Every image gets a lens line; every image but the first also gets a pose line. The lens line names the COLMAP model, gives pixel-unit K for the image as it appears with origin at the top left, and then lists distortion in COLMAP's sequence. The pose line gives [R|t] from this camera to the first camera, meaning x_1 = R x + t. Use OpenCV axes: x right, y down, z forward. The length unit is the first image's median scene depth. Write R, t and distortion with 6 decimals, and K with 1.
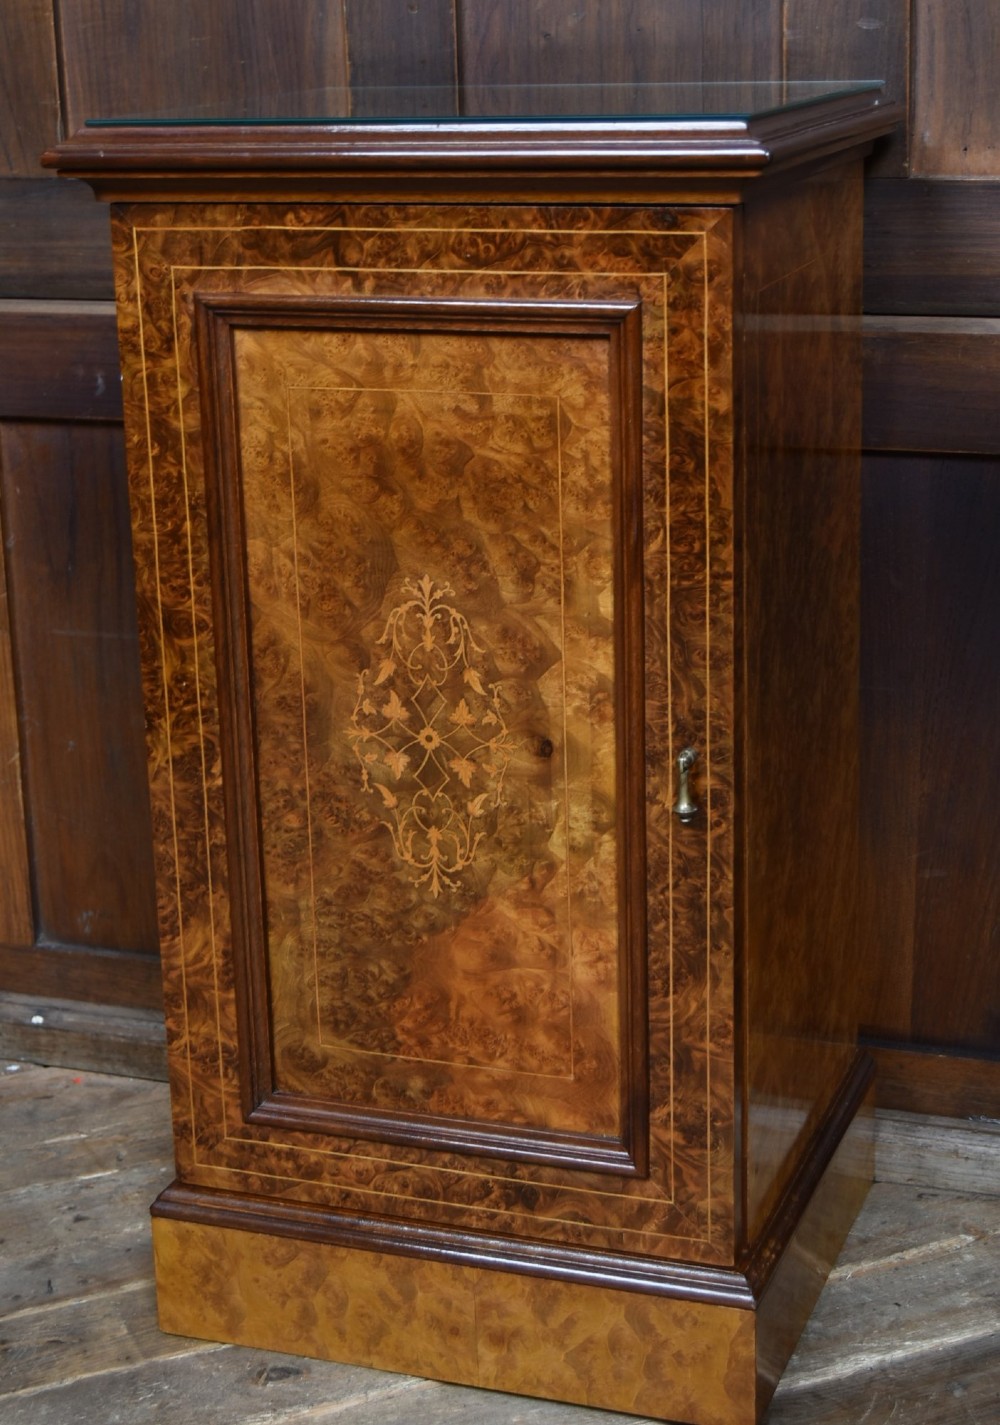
lens RADIAL K [[2496.7, 0, 497.9], [0, 2496.7, 678.0], [0, 0, 1]] dist [-0.008704, 0.000000]
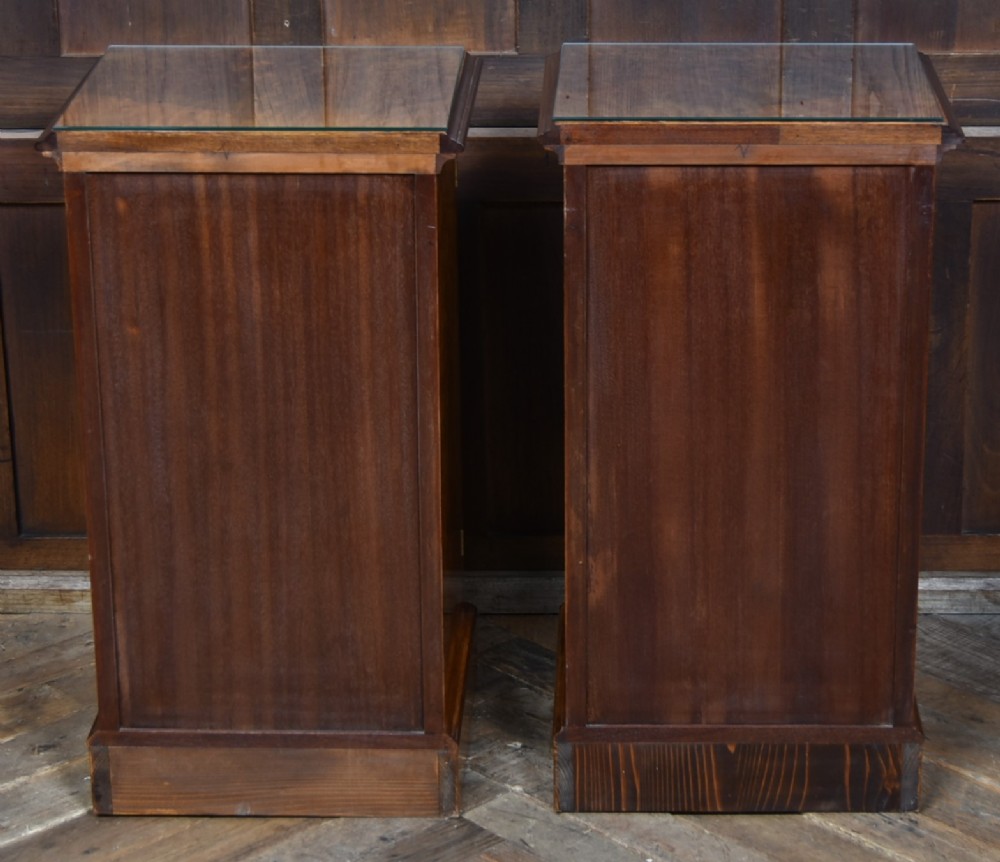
lens RADIAL K [[2760.3, 0, 587.3], [0, 2760.3, 369.4], [0, 0, 1]] dist [-0.005509, 0.000000]
pose [[0.941416, -0.093779, 0.323946, -0.346076], [0.072458, 0.994372, 0.077293, -0.121947], [-0.329371, -0.049293, 0.942913, -1.020158]]
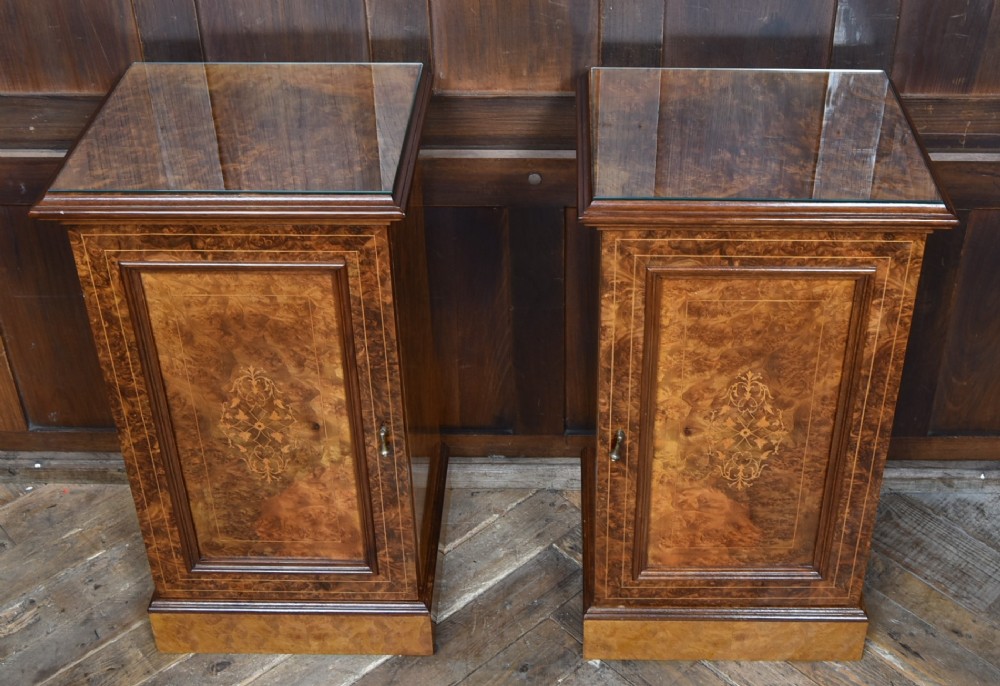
lens RADIAL K [[1279.7, 0, 547.4], [0, 1279.7, 237.9], [0, 0, 1]] dist [-0.021325, 0.000000]
pose [[0.943584, -0.158340, 0.290824, -0.084879], [0.069158, 0.953131, 0.294549, -0.423524], [-0.323832, -0.257819, 0.910309, -0.053116]]
